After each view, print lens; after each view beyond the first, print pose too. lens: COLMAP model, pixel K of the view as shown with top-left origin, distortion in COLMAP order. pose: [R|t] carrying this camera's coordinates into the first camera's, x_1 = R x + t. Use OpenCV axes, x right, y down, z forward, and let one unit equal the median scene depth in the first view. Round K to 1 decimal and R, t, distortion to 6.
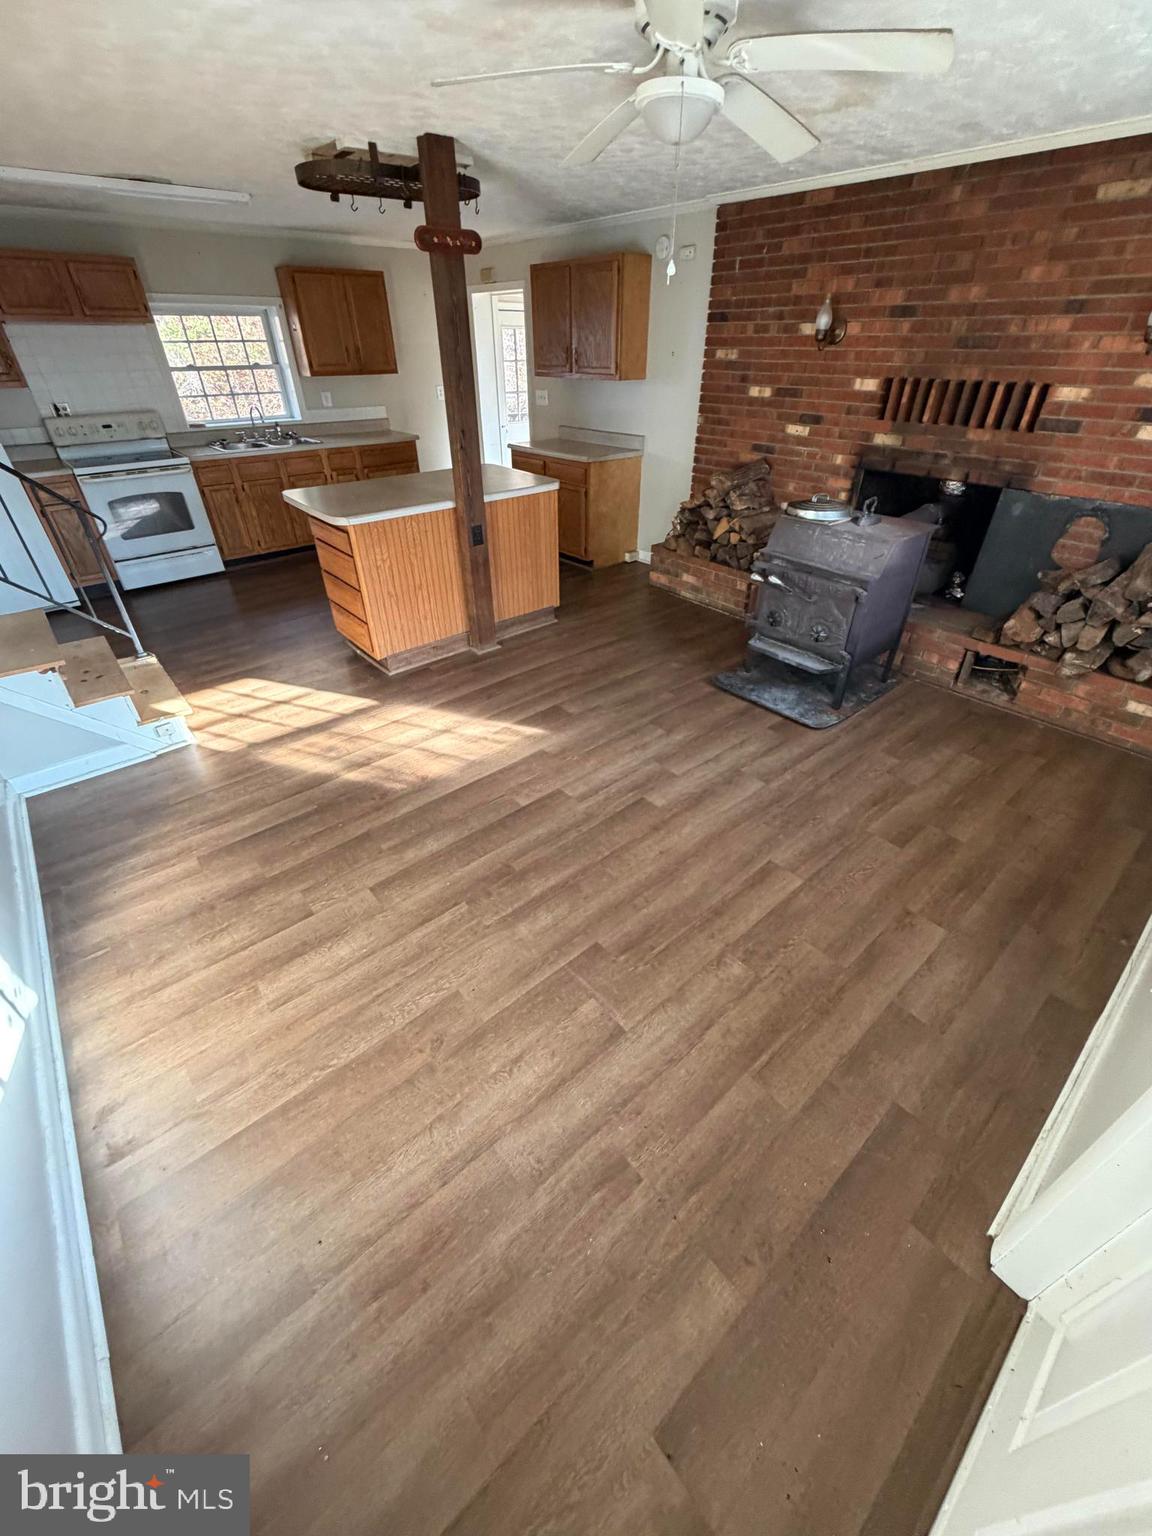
lens RADIAL K [[613.0, 0, 580.9], [0, 613.0, 776.9], [0, 0, 1]] dist [0.000421, -0.001848]
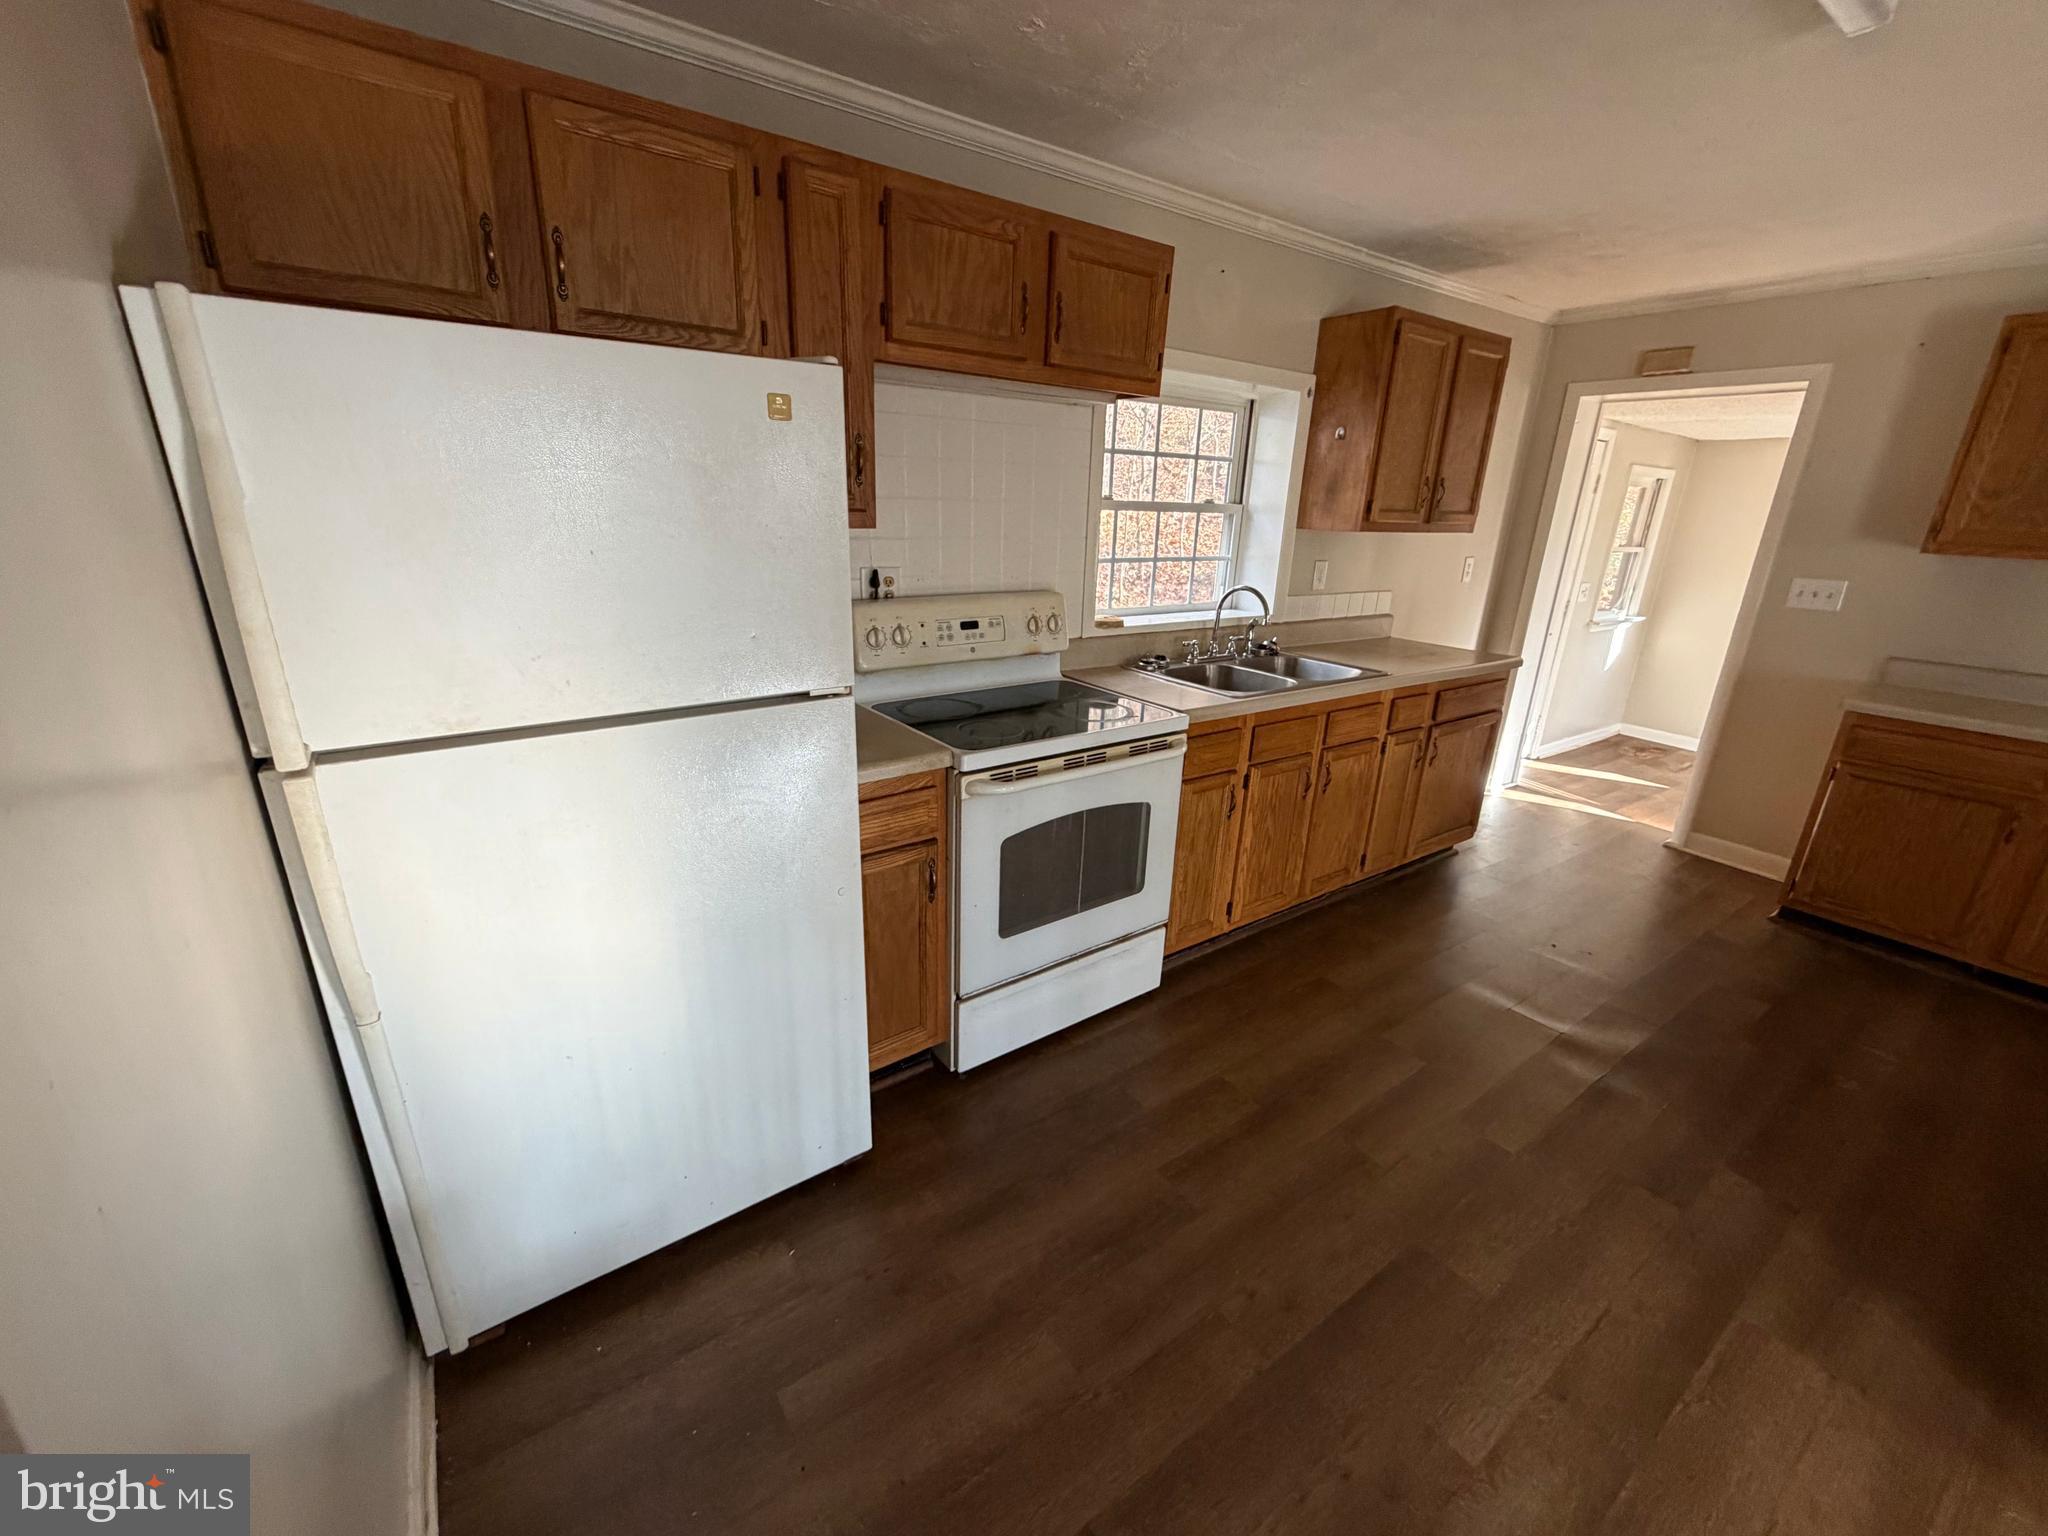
lens RADIAL K [[817.3, 0, 1021.6], [0, 817.3, 769.6], [0, 0, 1]] dist [0.000421, -0.001848]
pose [[0.995326, 0.063321, -0.072912, -0.418093], [-0.082043, 0.952717, -0.292572, -0.204498], [0.050939, 0.297187, 0.953460, 0.326638]]
